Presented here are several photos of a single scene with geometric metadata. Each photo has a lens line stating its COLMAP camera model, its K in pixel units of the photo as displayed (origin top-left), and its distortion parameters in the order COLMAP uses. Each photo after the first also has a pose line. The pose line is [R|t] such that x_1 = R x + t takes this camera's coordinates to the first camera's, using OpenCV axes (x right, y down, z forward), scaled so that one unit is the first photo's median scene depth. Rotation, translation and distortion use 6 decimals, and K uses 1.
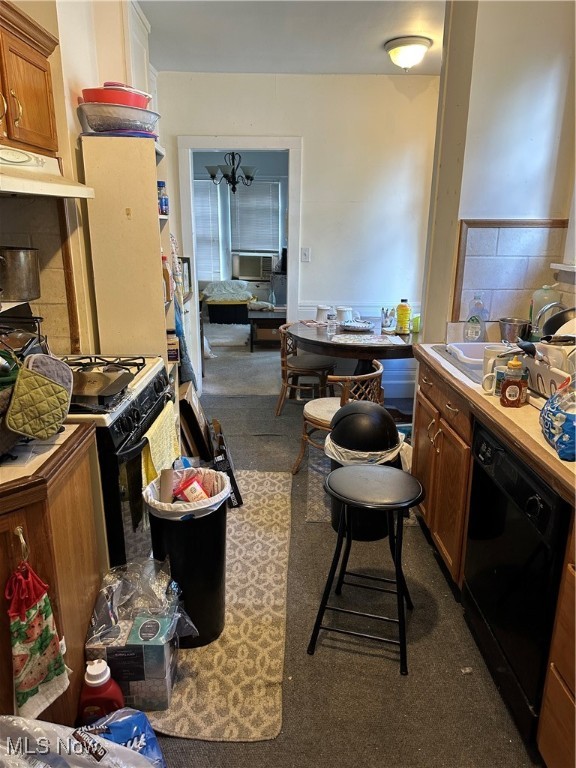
lens RADIAL K [[539.4, 0, 286.9], [0, 539.4, 385.6], [0, 0, 1]] dist [0.008774, 0.000749]
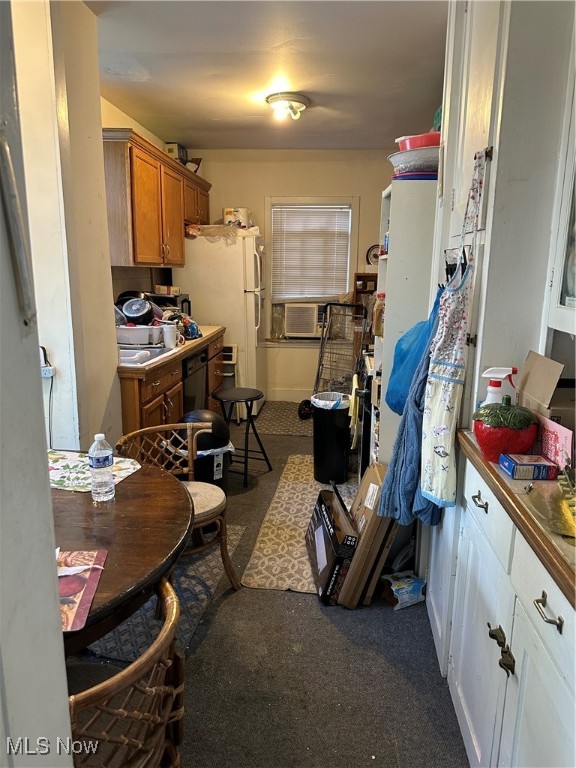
lens RADIAL K [[539.4, 0, 288.3], [0, 539.4, 384.6], [0, 0, 1]] dist [0.008774, 0.000749]
pose [[-0.994849, -0.038680, 0.093699, -0.141405], [0.009746, 0.883556, 0.468225, -0.524425], [-0.100899, 0.466726, -0.878627, 1.857216]]
